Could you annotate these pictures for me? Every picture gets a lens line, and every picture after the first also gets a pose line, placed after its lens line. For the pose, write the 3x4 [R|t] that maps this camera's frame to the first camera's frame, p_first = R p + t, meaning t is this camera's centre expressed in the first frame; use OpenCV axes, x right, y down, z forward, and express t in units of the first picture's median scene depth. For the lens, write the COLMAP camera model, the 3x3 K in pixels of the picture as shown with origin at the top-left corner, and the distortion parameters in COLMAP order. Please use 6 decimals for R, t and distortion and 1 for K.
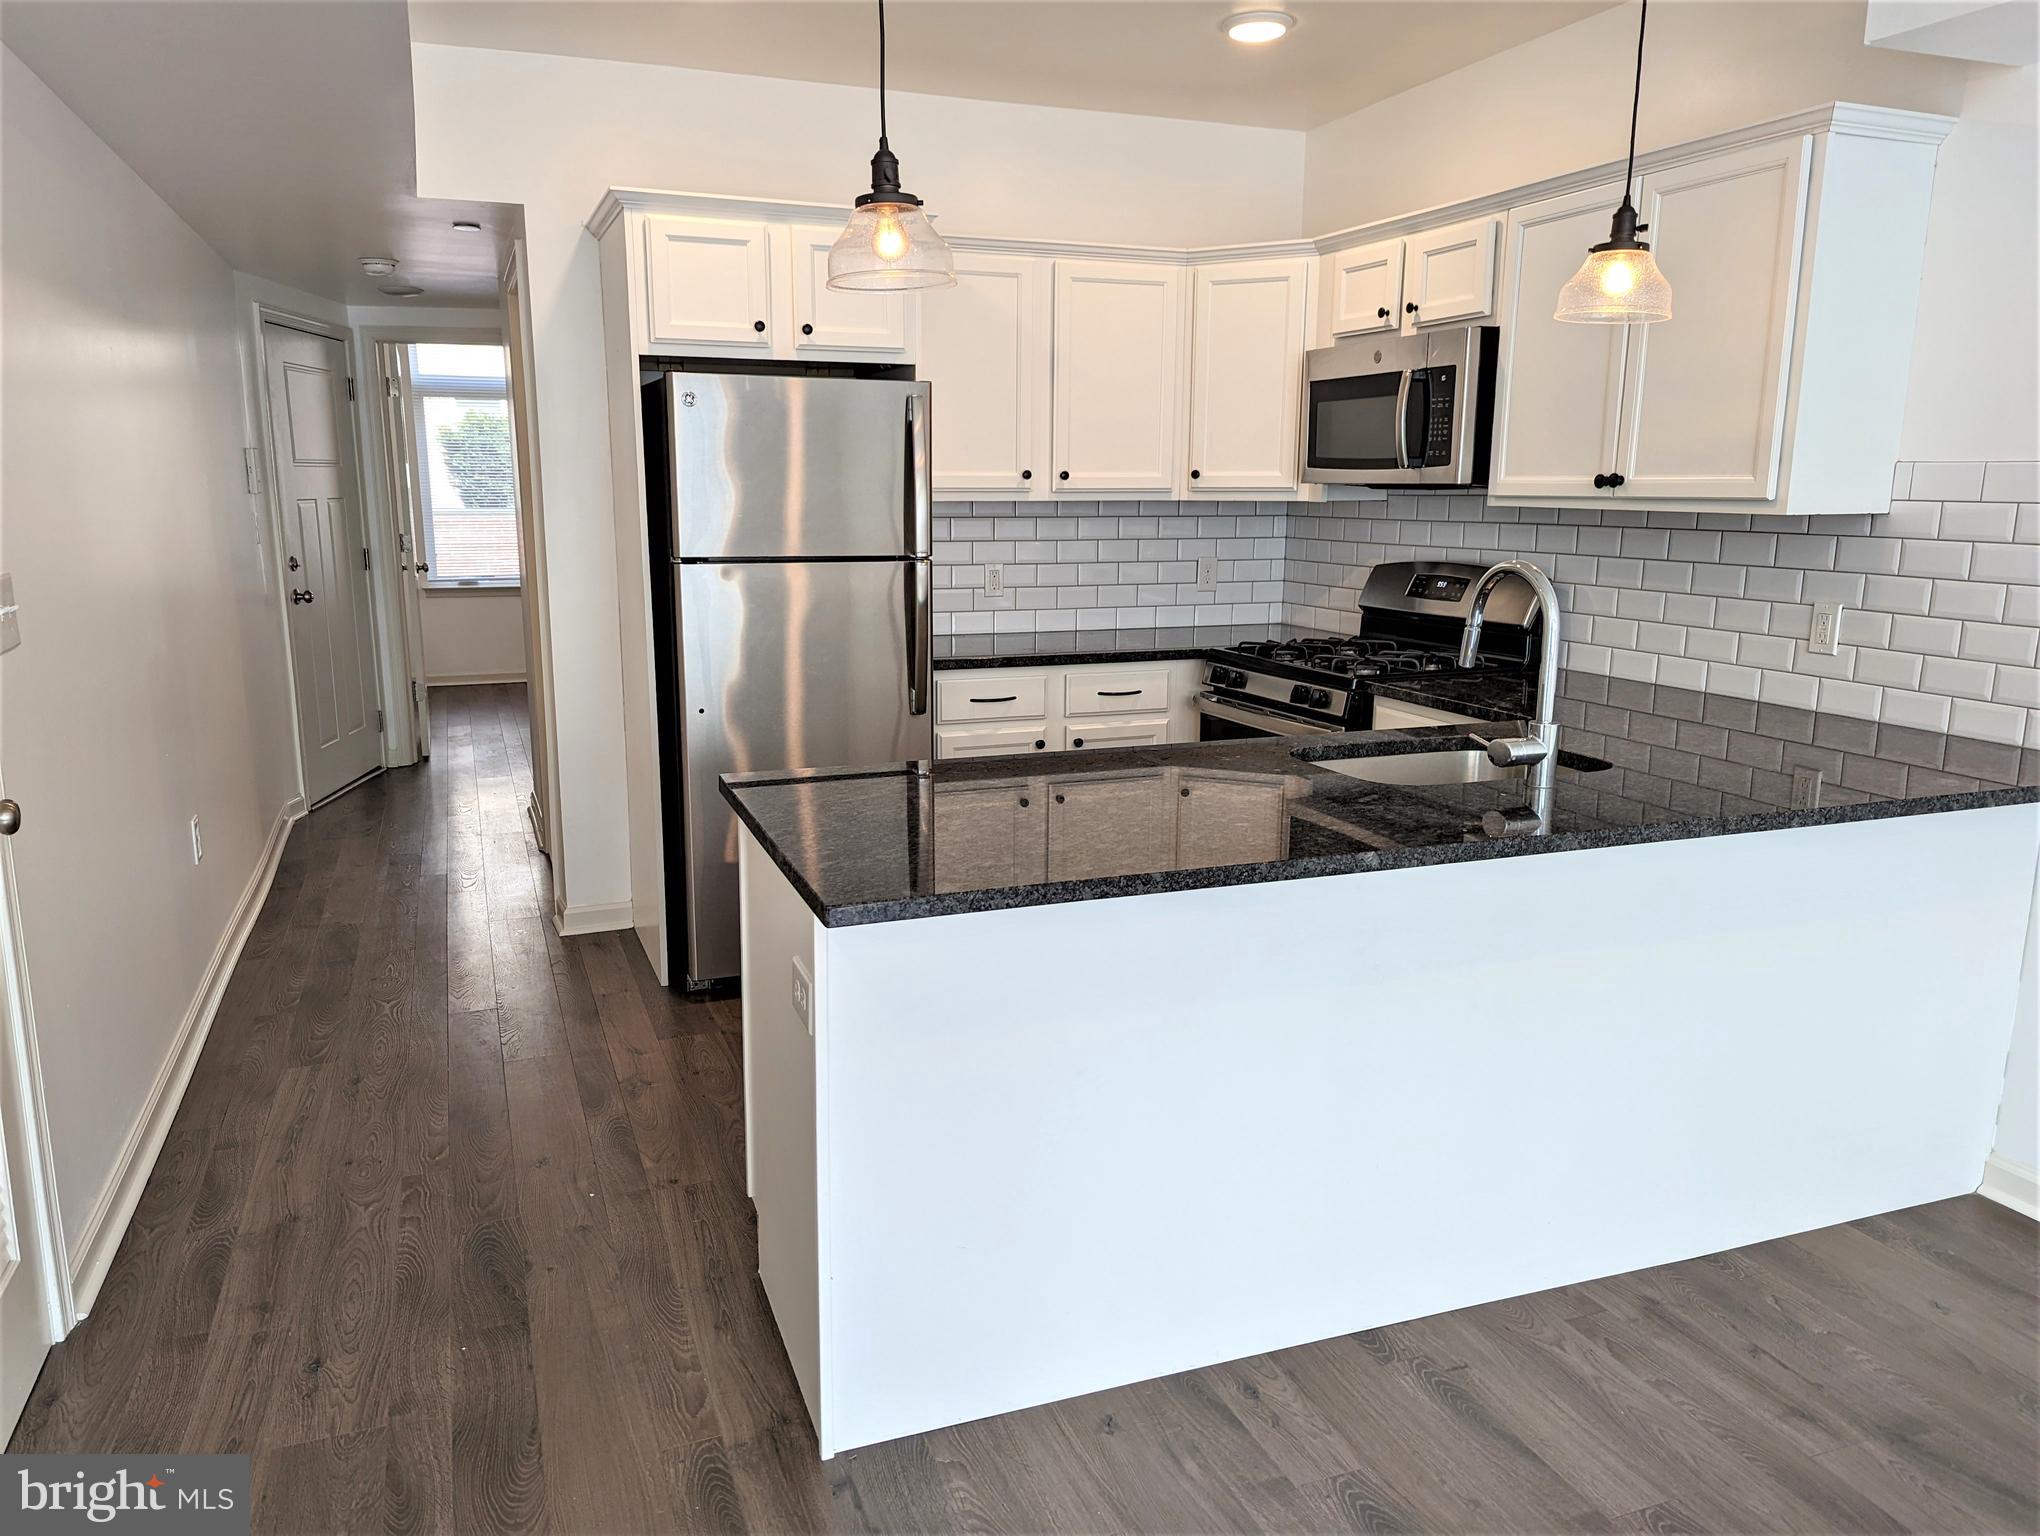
lens RADIAL K [[1460.3, 0, 1012.0], [0, 1460.3, 775.2], [0, 0, 1]] dist [0.079022, -0.095375]
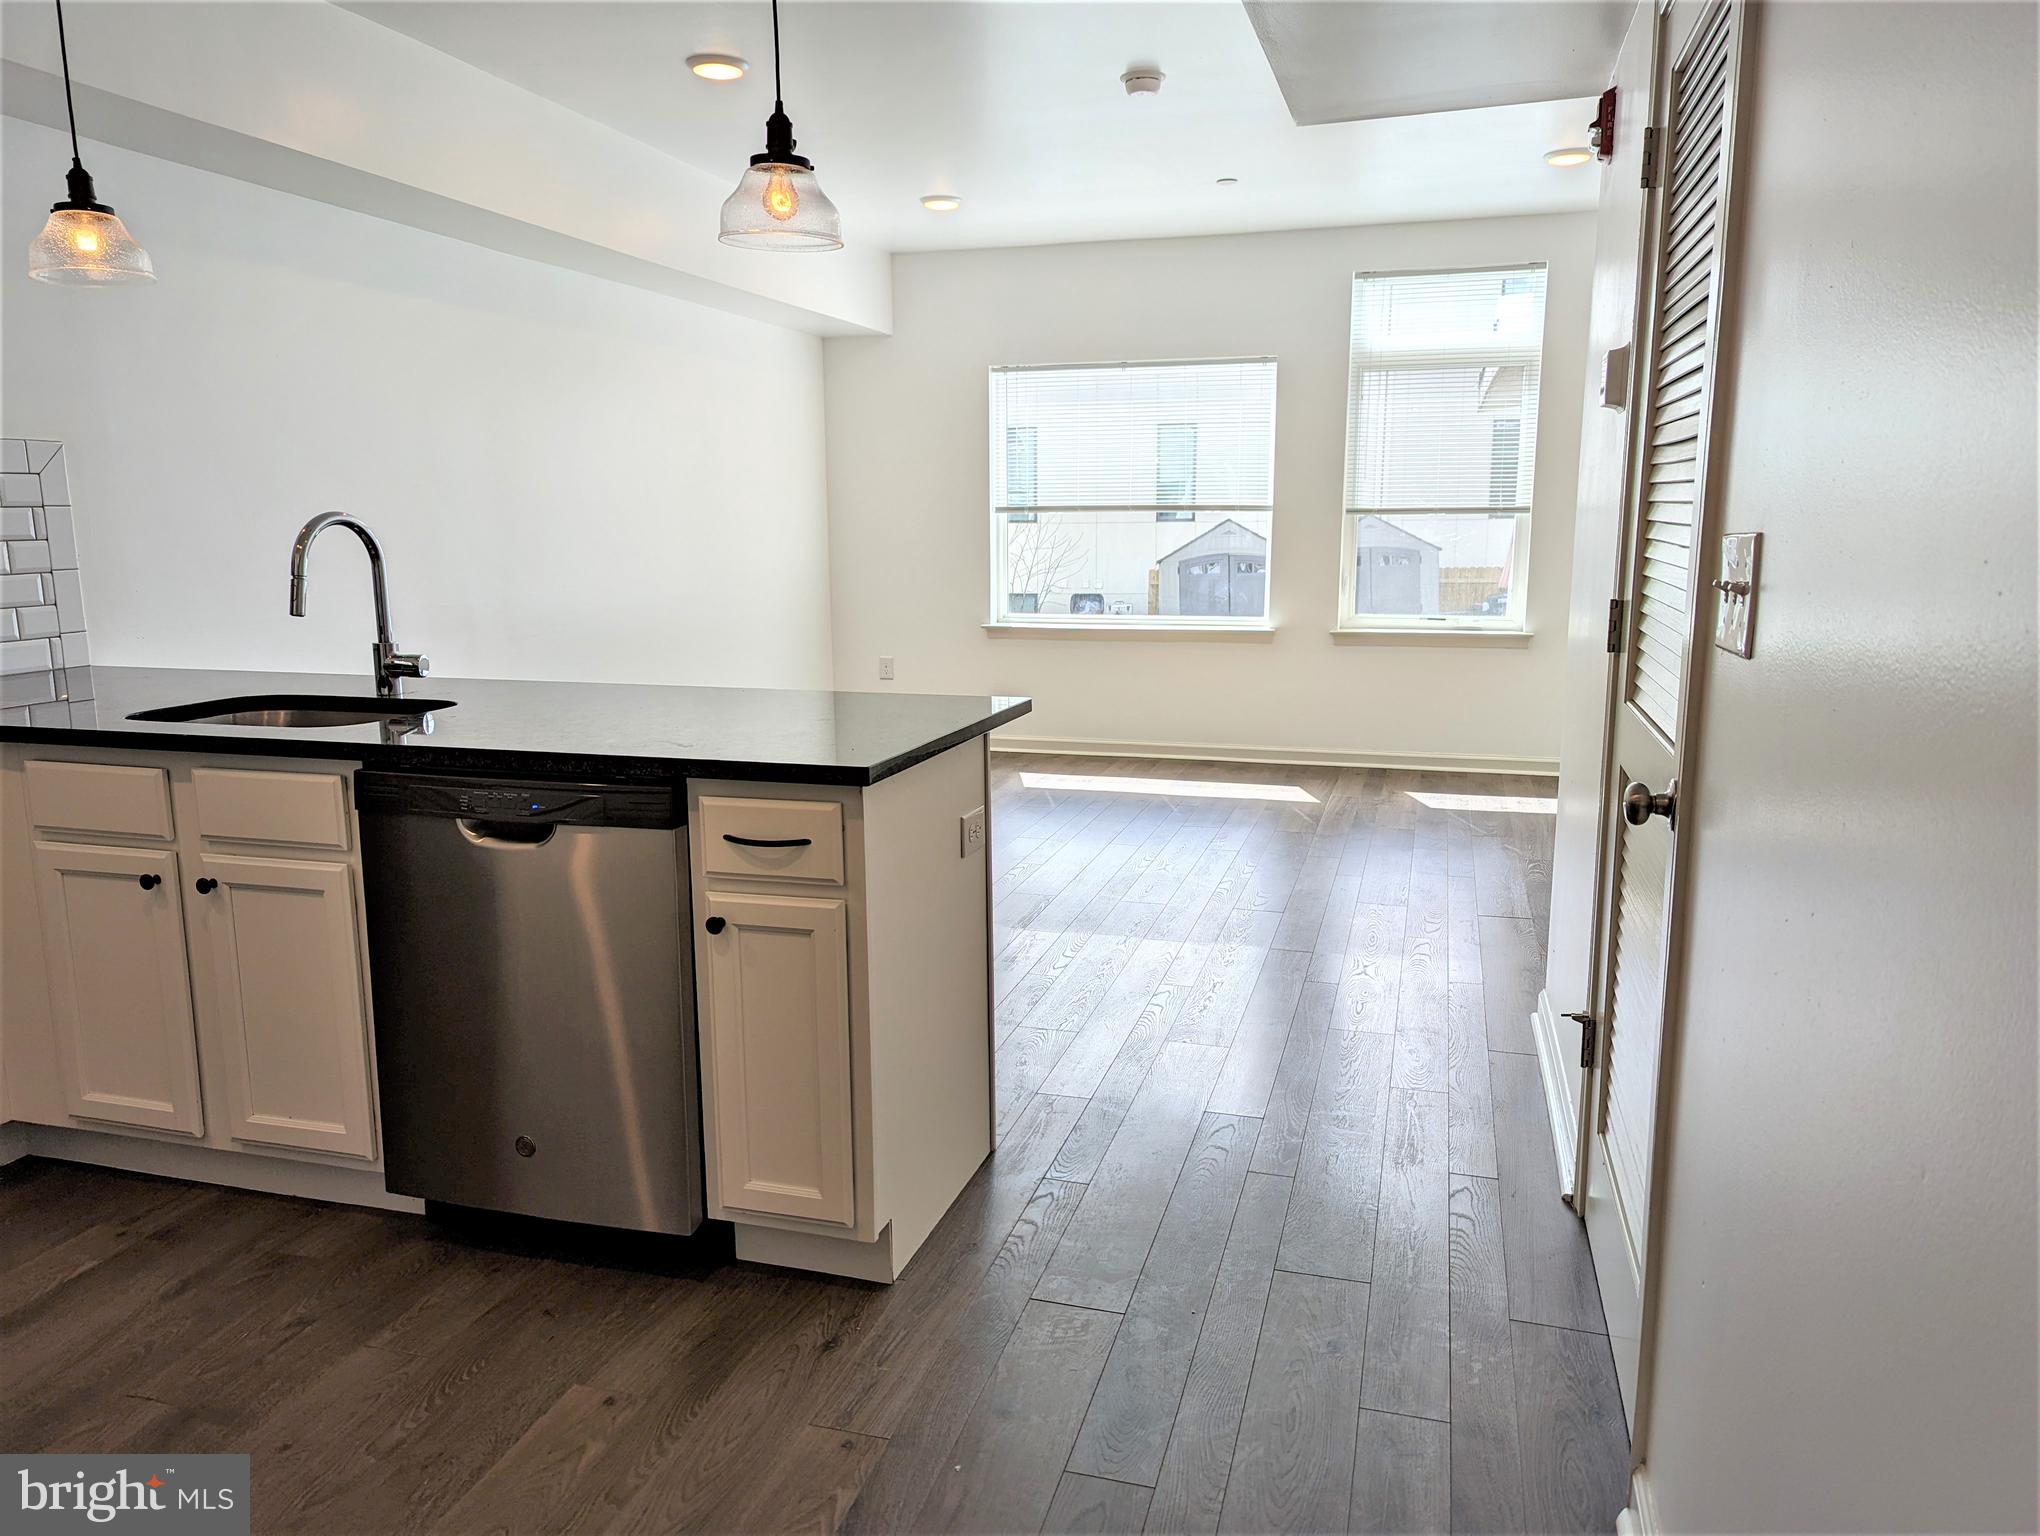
lens RADIAL K [[1418.8, 0, 1020.0], [0, 1418.8, 768.0], [0, 0, 1]] dist [0.038601, 0.000493]
pose [[-0.785045, -0.115364, 0.608601, -0.493134], [0.124573, 0.933028, 0.337550, -0.174440], [-0.606783, 0.340807, -0.718098, 0.985988]]
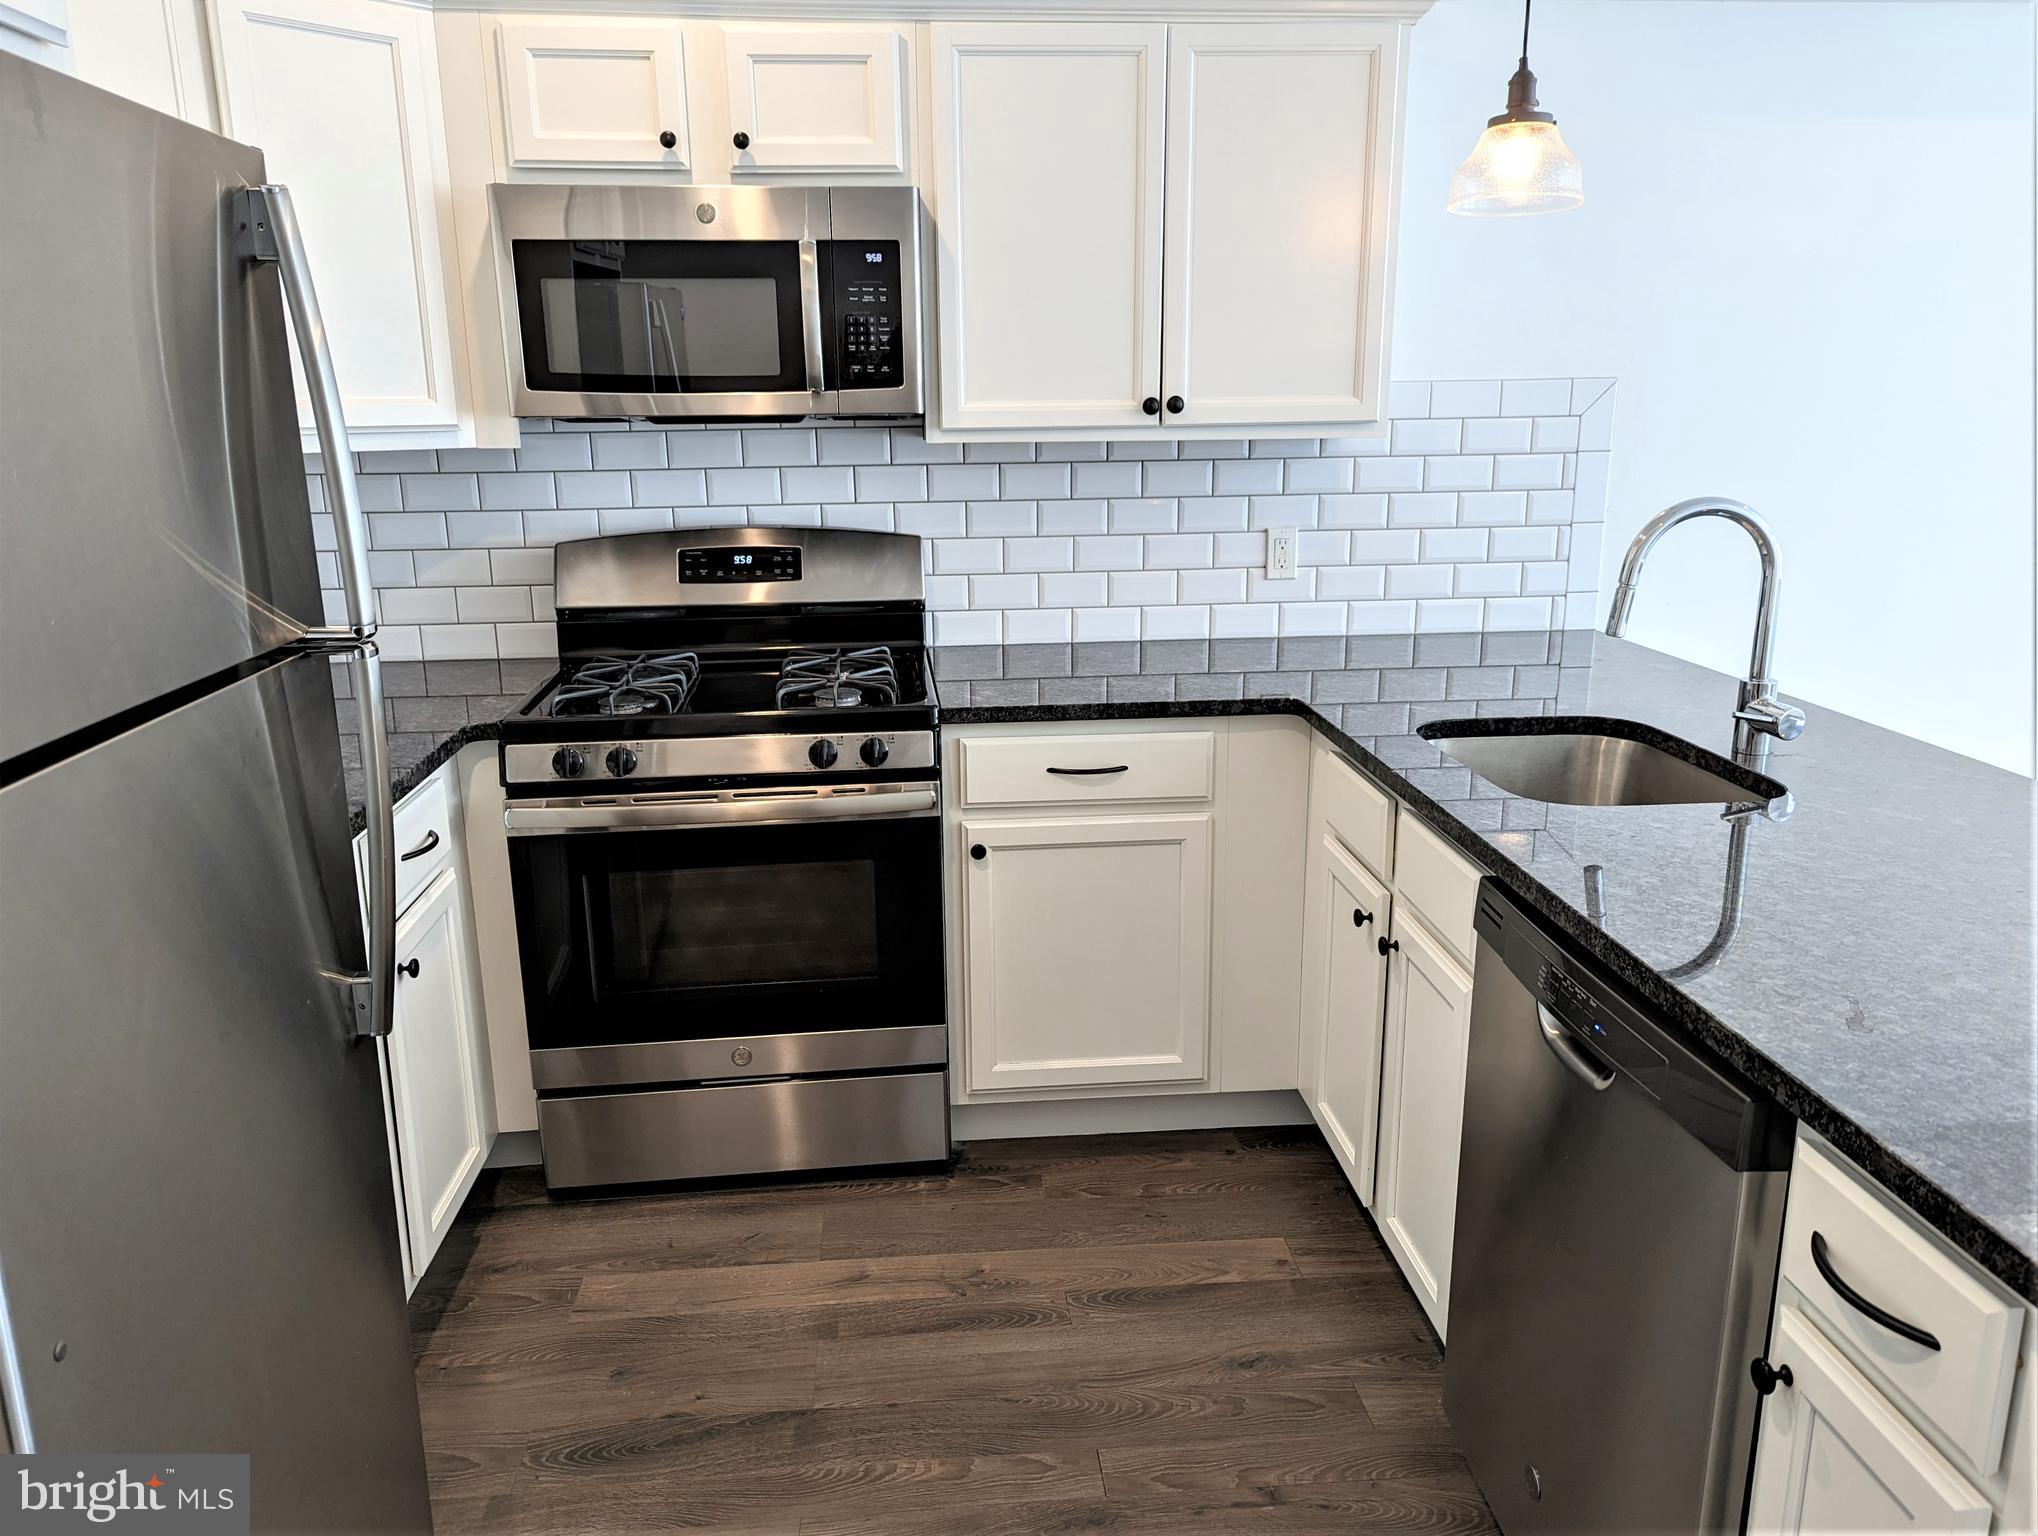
lens RADIAL K [[1492.4, 0, 1019.0], [0, 1492.4, 768.0], [0, 0, 1]] dist [0.047209, -0.001503]
pose [[0.300990, -0.248402, 0.920707, -0.368802], [0.200436, 0.960391, 0.193584, -0.155313], [-0.932325, 0.126276, 0.338857, 0.694723]]
